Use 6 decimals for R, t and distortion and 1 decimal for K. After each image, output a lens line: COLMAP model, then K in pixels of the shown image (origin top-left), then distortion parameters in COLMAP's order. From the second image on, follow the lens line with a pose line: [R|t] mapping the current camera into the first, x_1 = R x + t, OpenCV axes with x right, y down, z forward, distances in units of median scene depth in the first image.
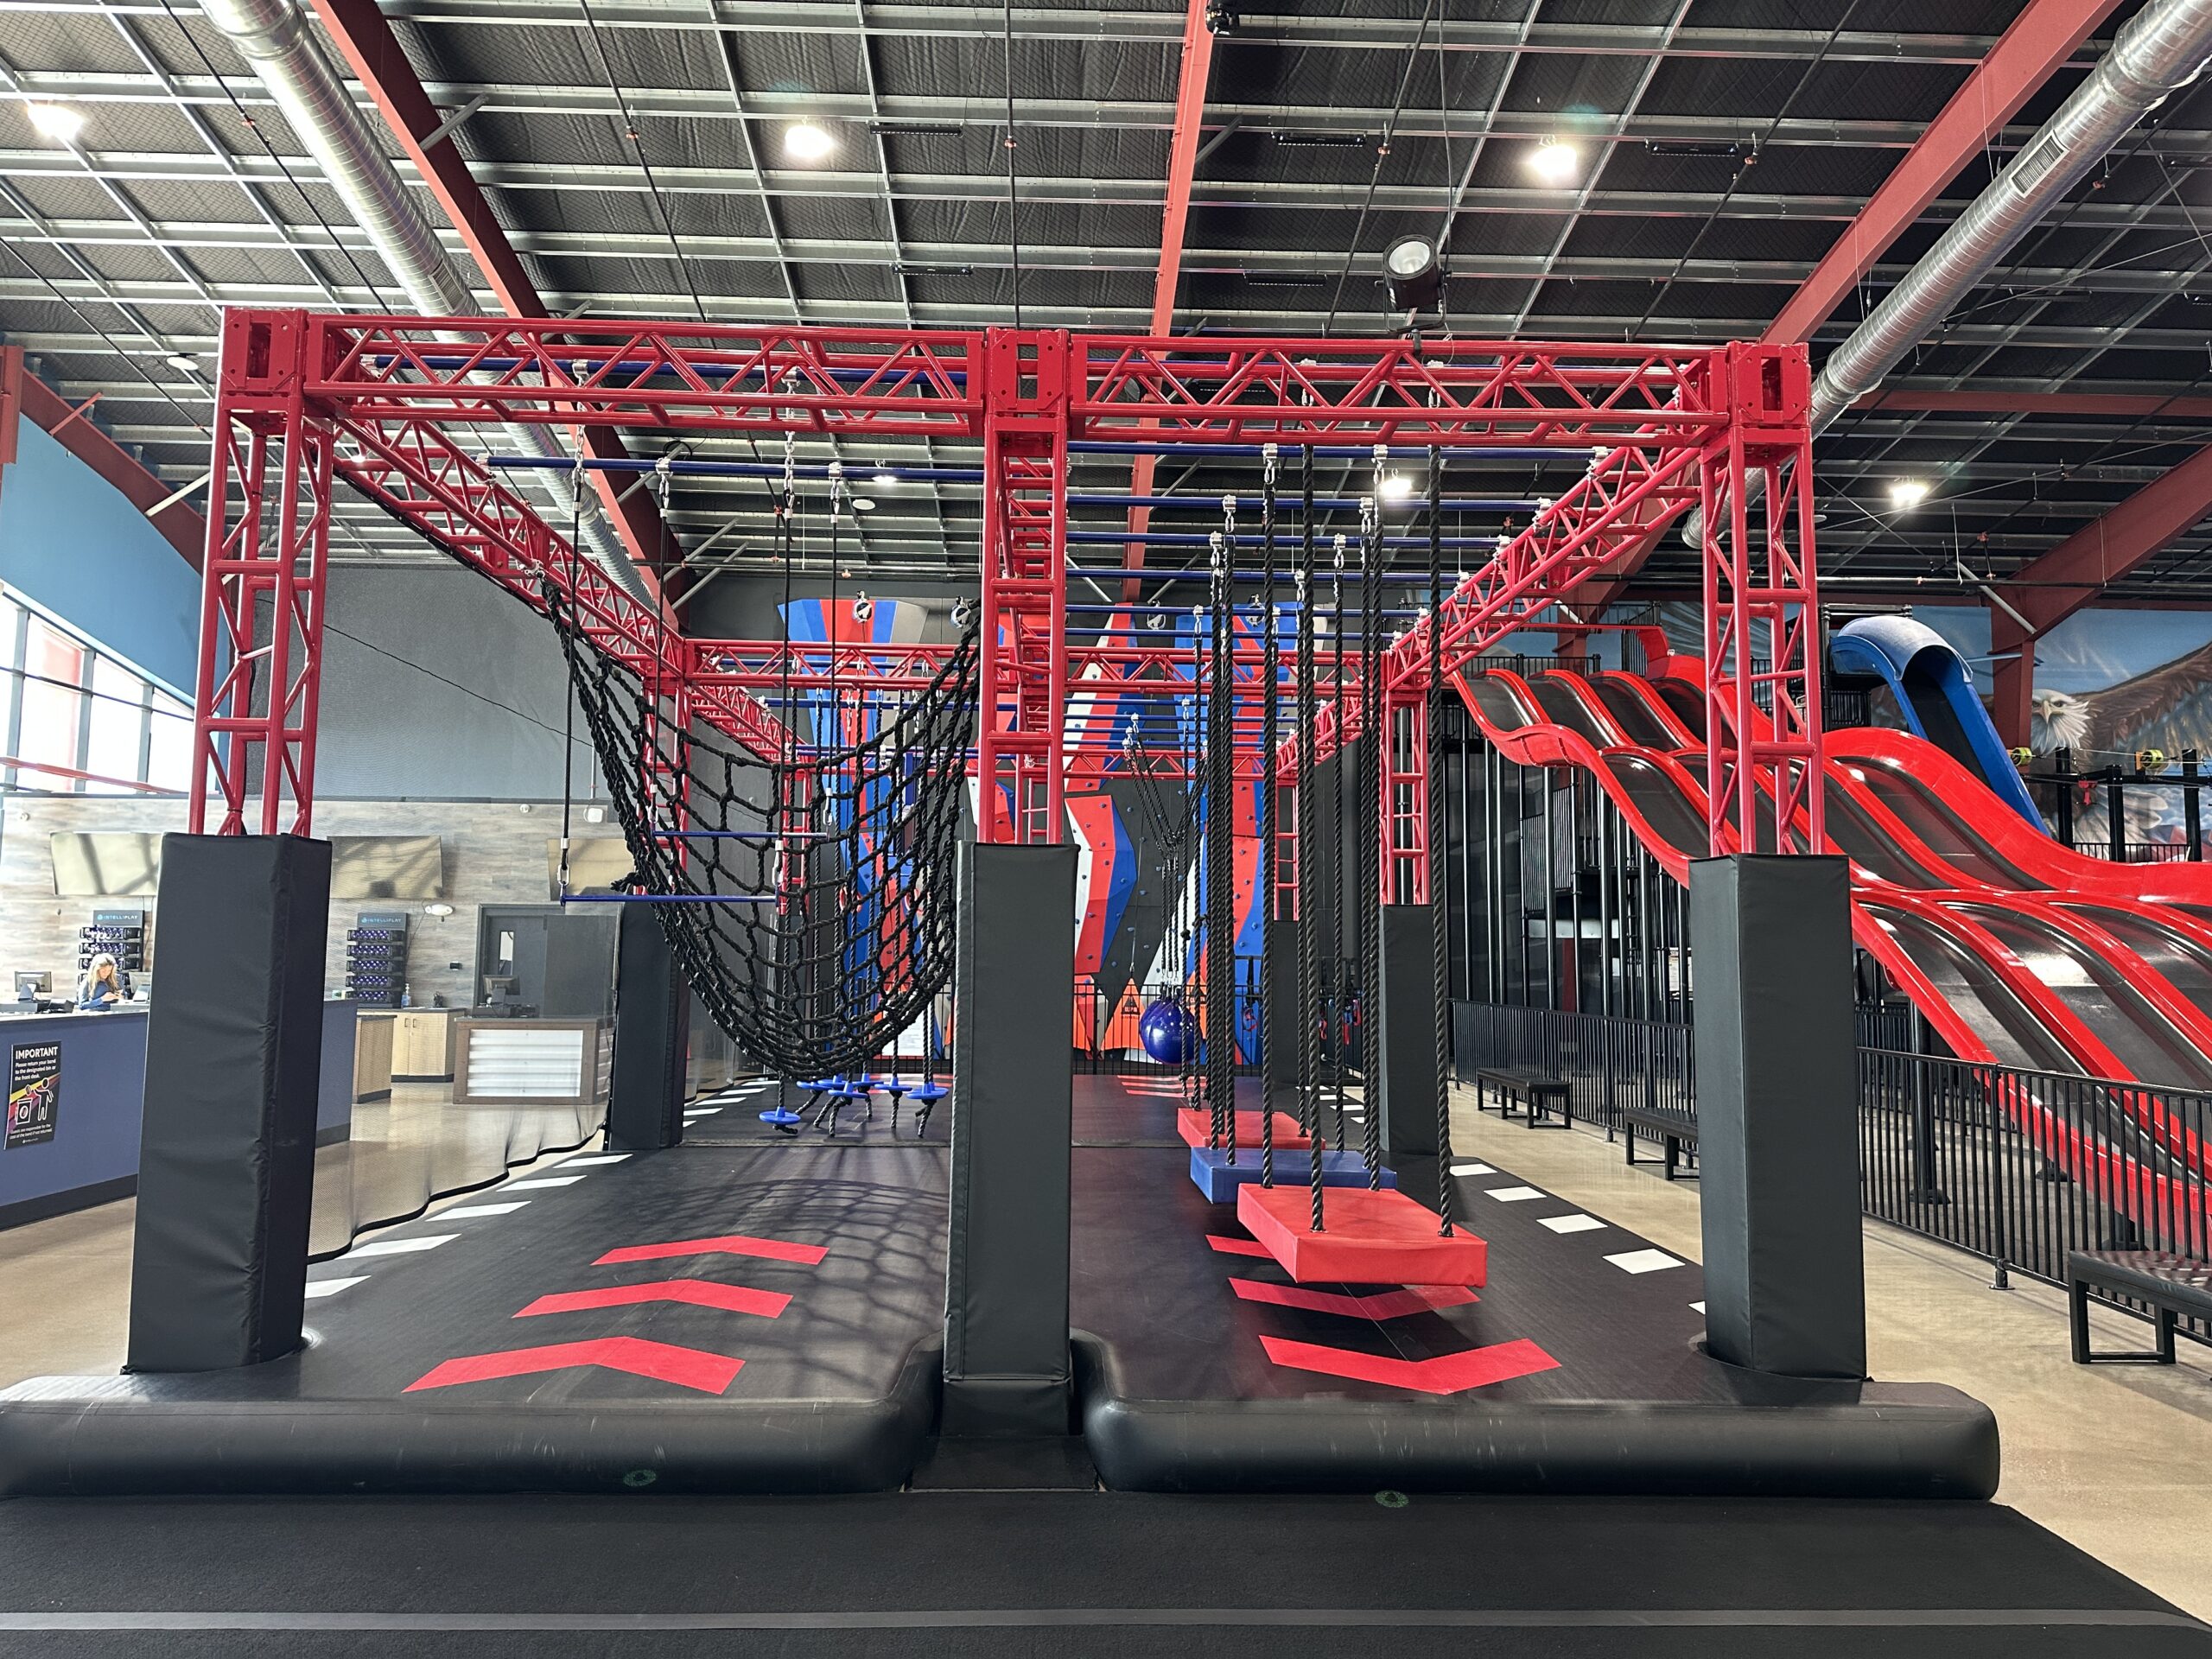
lens RADIAL K [[1537.1, 0, 1090.2], [0, 1537.1, 827.1], [0, 0, 1]] dist [0.032812, -0.044491]
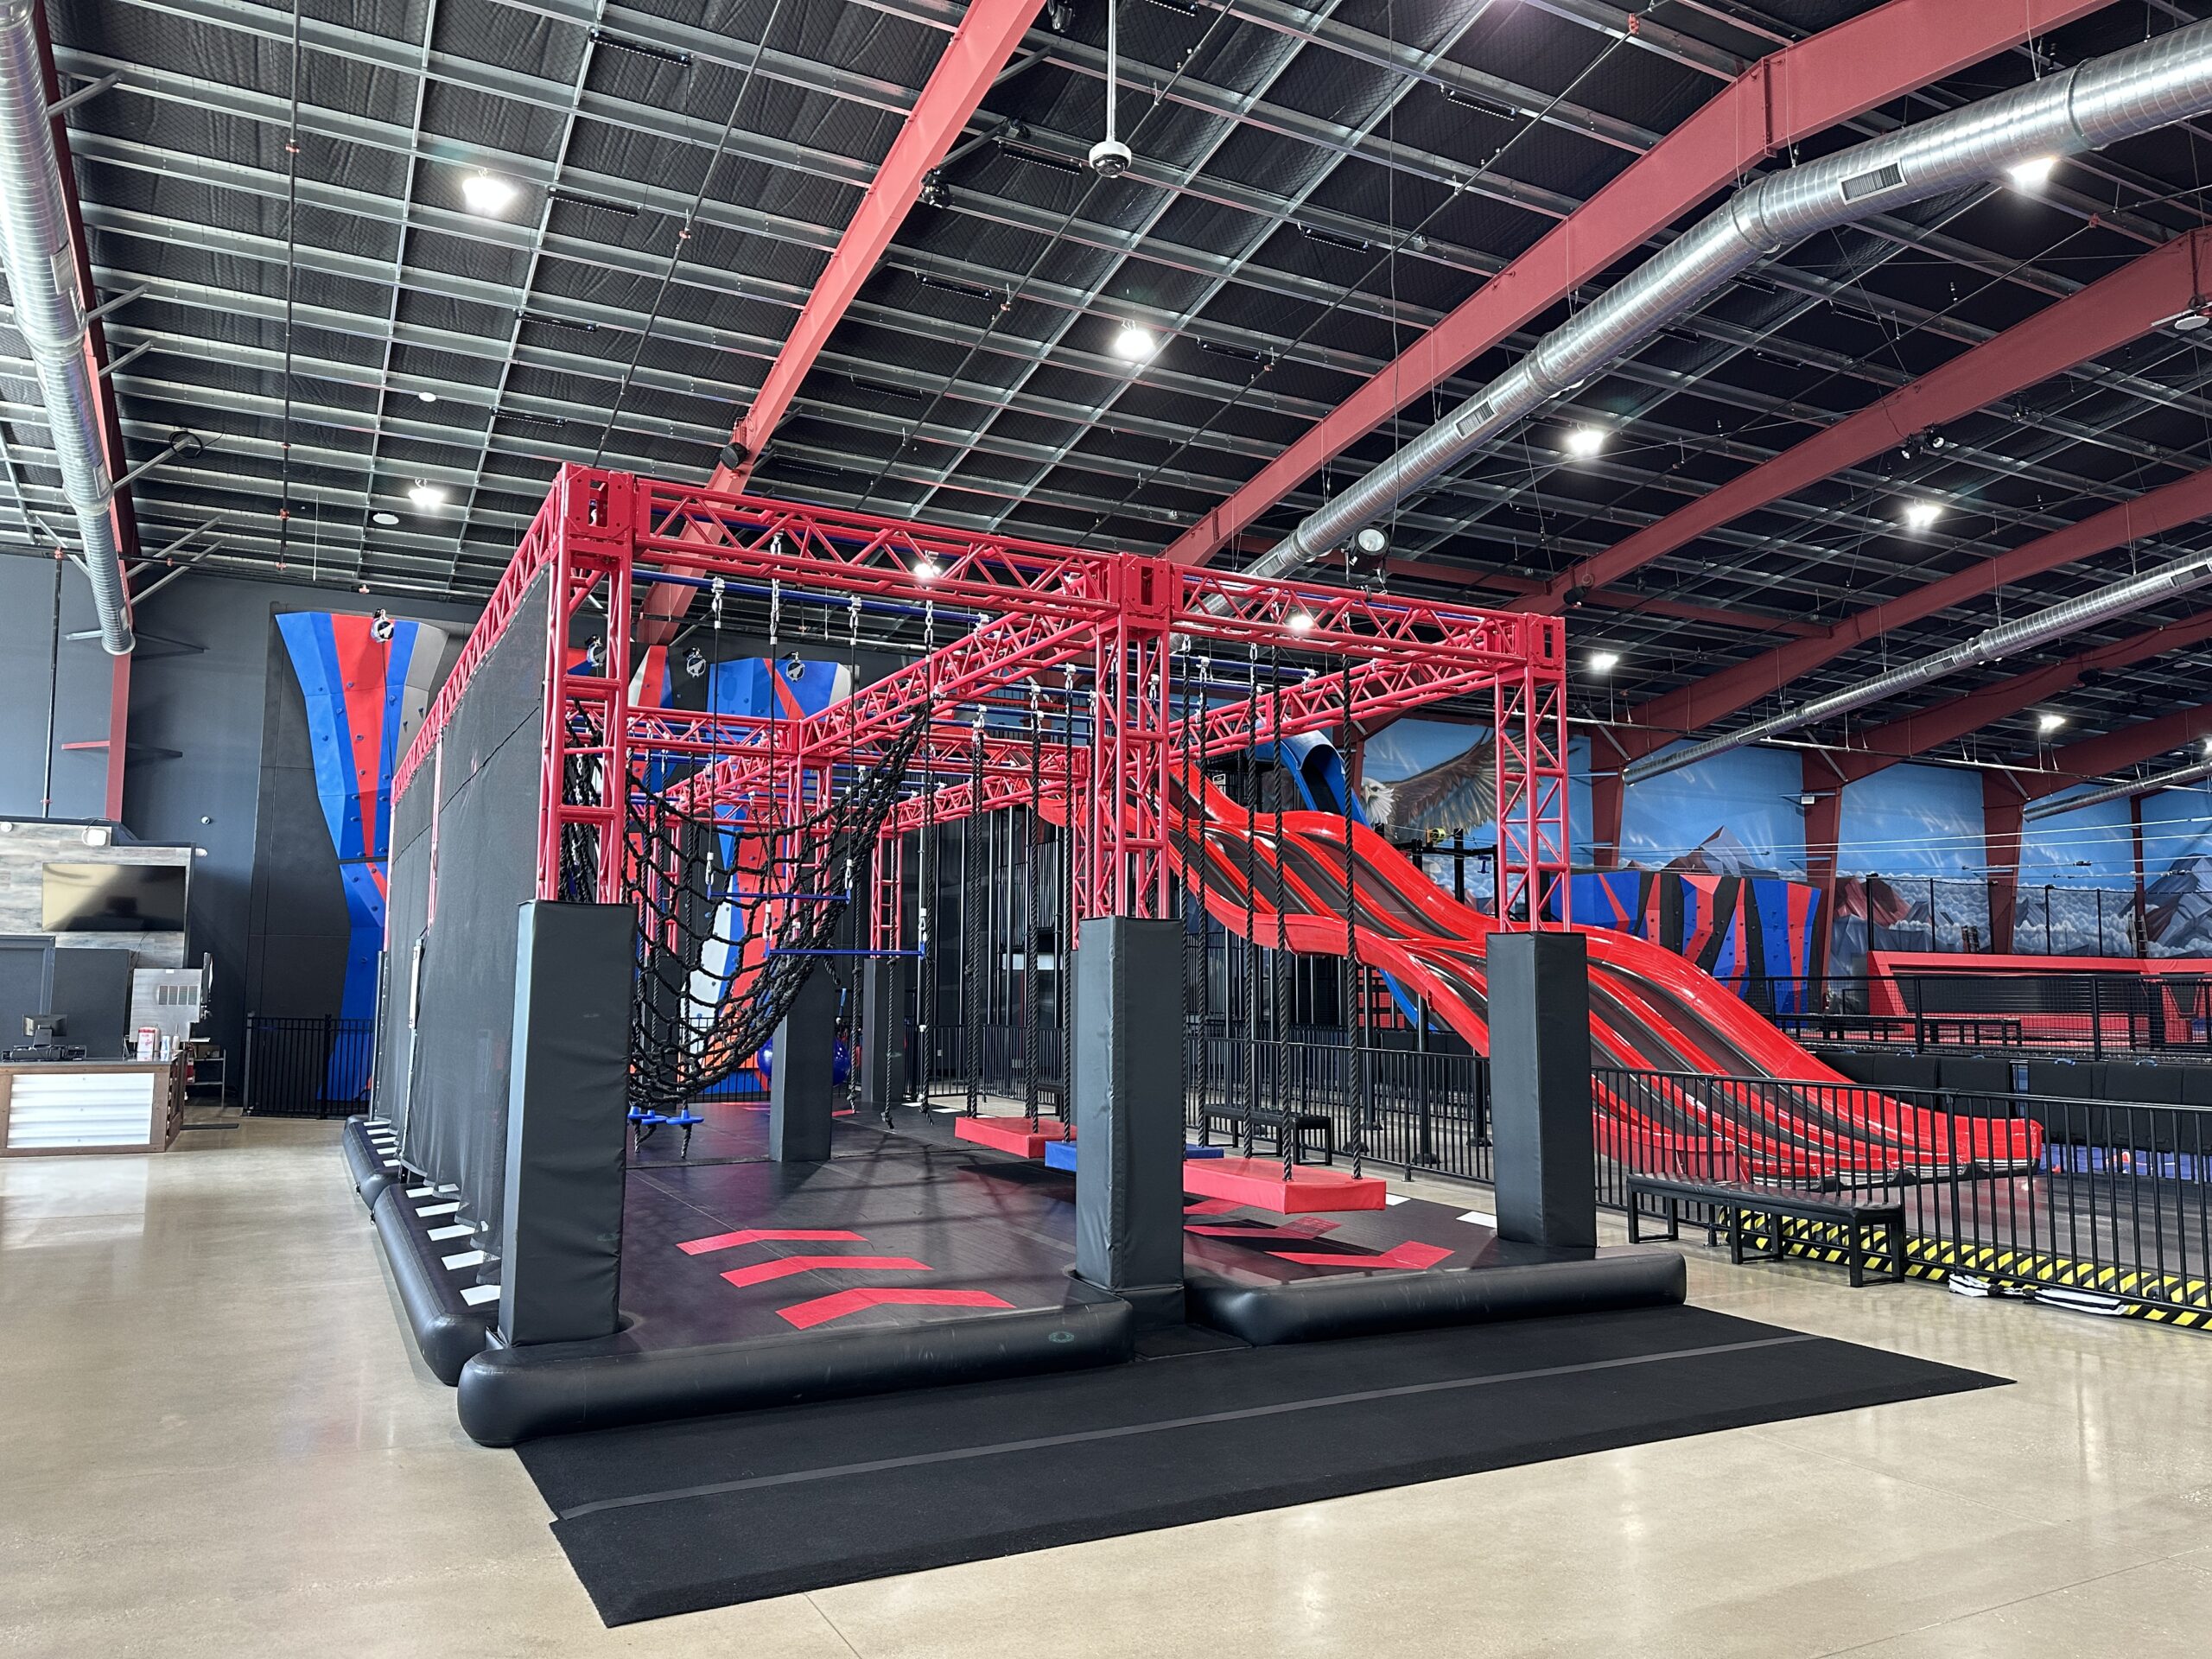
lens RADIAL K [[1537.1, 0, 1090.6], [0, 1537.1, 842.7], [0, 0, 1]] dist [0.032812, -0.044491]
pose [[0.901455, 0.037416, 0.431254, -0.214642], [-0.034008, 0.999300, -0.015614, -0.010950], [-0.431536, -0.000591, 0.902096, -0.081001]]
